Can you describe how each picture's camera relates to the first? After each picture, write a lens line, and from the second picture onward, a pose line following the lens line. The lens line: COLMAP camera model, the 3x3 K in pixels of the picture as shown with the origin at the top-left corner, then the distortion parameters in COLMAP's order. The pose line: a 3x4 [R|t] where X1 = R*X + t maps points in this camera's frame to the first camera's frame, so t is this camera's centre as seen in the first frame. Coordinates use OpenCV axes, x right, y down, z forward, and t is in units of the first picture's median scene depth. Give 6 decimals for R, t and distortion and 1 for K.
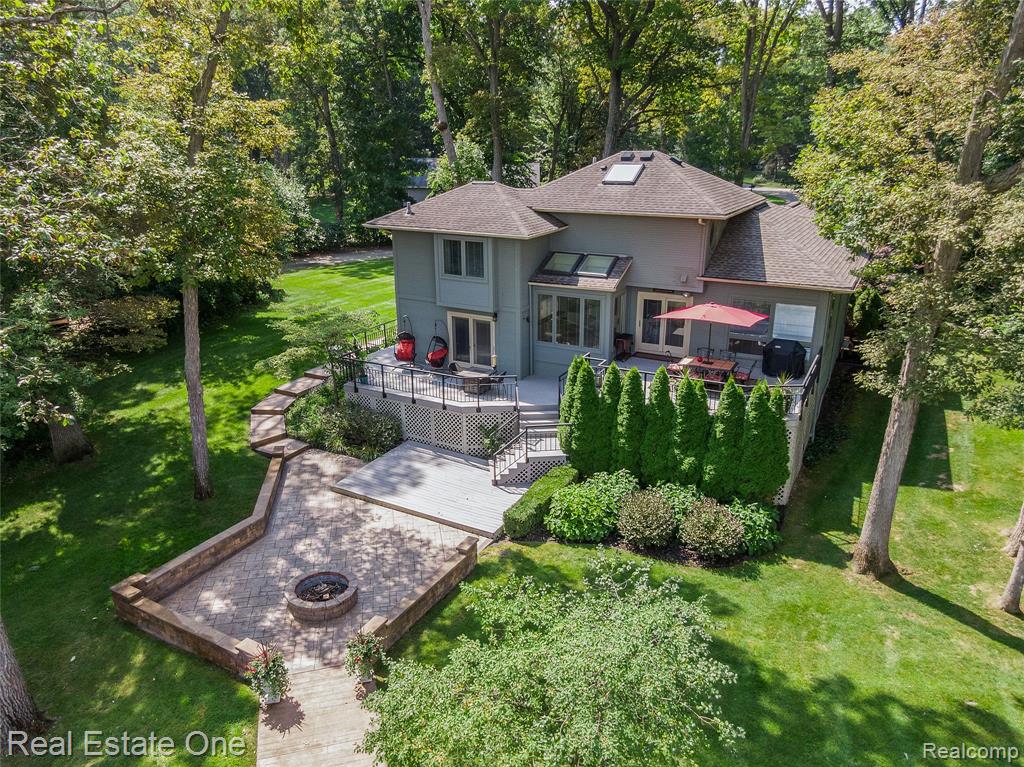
lens RADIAL K [[747.2, 0, 512.0], [0, 747.2, 383.5], [0, 0, 1]] dist [0.094684, -0.171301]
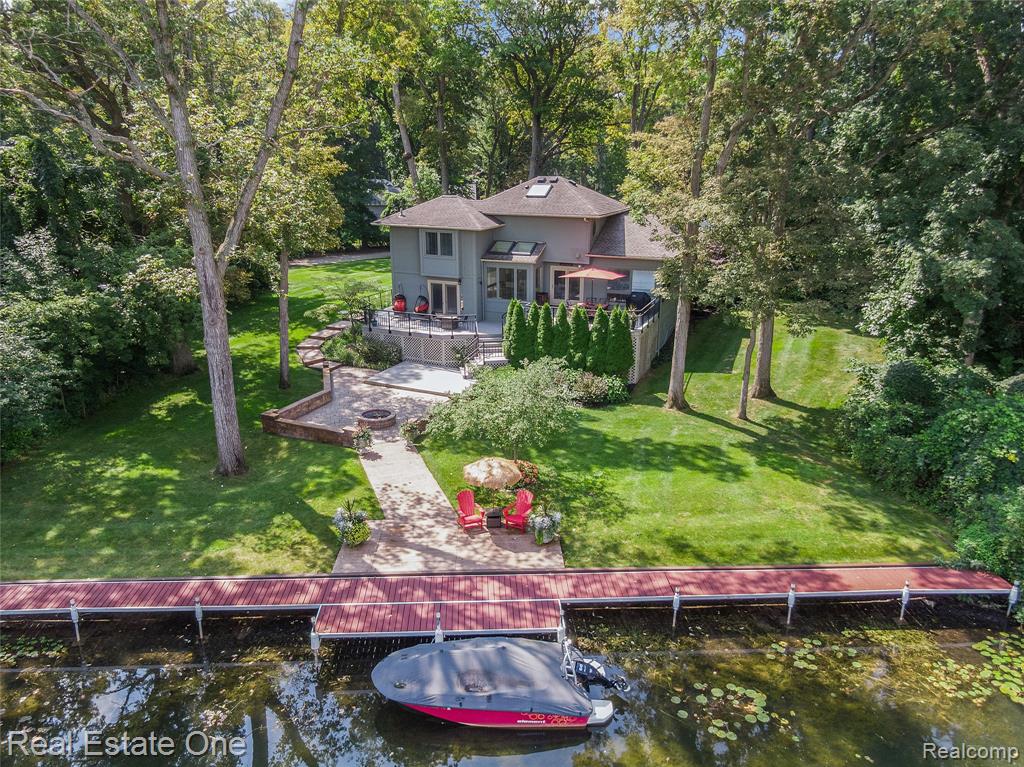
lens RADIAL K [[747.2, 0, 512.0], [0, 747.2, 383.5], [0, 0, 1]] dist [0.094684, -0.171301]
pose [[0.996038, -0.020221, 0.086603, -0.055369], [0.022454, 0.999438, -0.024884, 0.168962], [-0.086051, 0.026730, 0.995932, -0.573156]]
